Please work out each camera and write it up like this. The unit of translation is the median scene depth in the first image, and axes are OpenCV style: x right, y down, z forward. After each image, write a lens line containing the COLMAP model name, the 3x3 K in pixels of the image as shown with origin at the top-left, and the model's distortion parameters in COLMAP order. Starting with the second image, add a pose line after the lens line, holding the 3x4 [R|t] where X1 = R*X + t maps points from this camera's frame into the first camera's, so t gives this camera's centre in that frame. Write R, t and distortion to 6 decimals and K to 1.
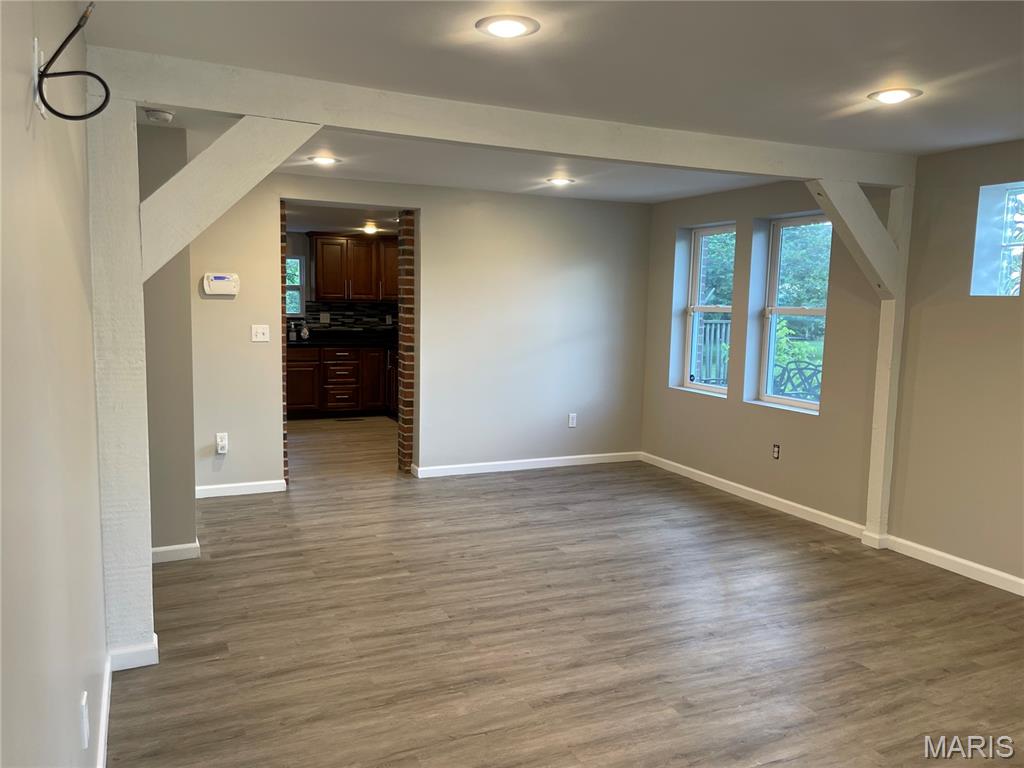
lens RADIAL K [[779.2, 0, 511.6], [0, 779.2, 384.6], [0, 0, 1]] dist [0.044955, -0.023006]
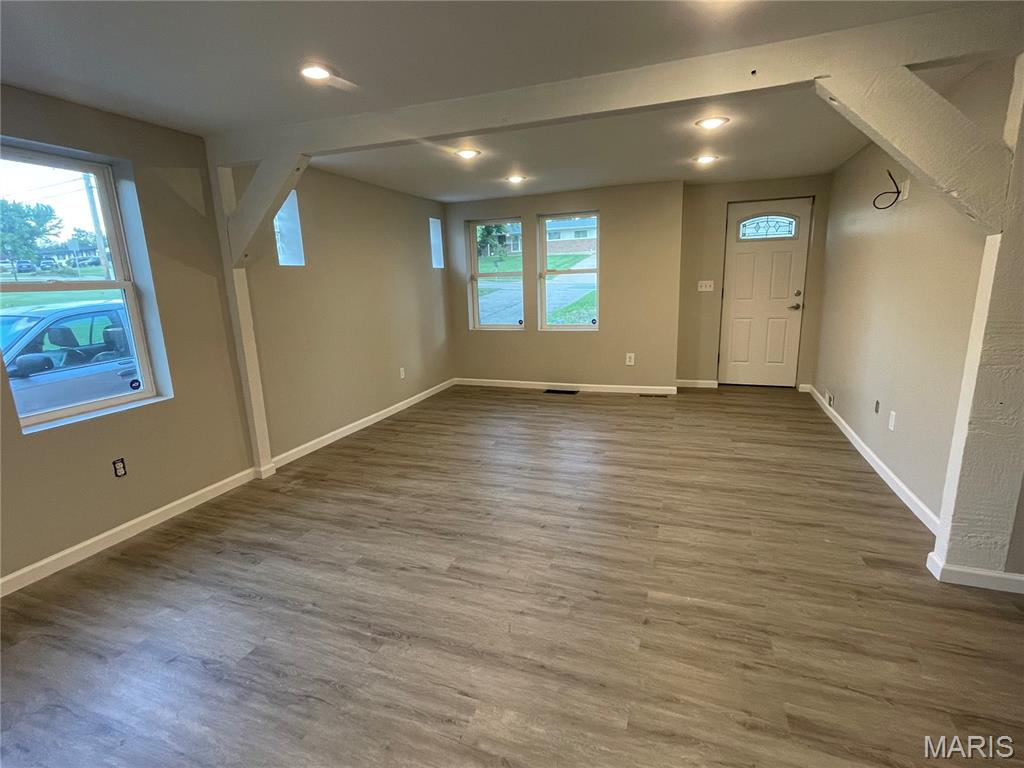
lens RADIAL K [[495.9, 0, 516.5], [0, 495.9, 387.9], [0, 0, 1]] dist [-0.005008, -0.000484]
pose [[-0.717964, -0.152663, 0.679133, -0.376127], [0.094808, 0.945114, 0.312683, -0.148698], [-0.689593, 0.288882, -0.664084, 1.474383]]
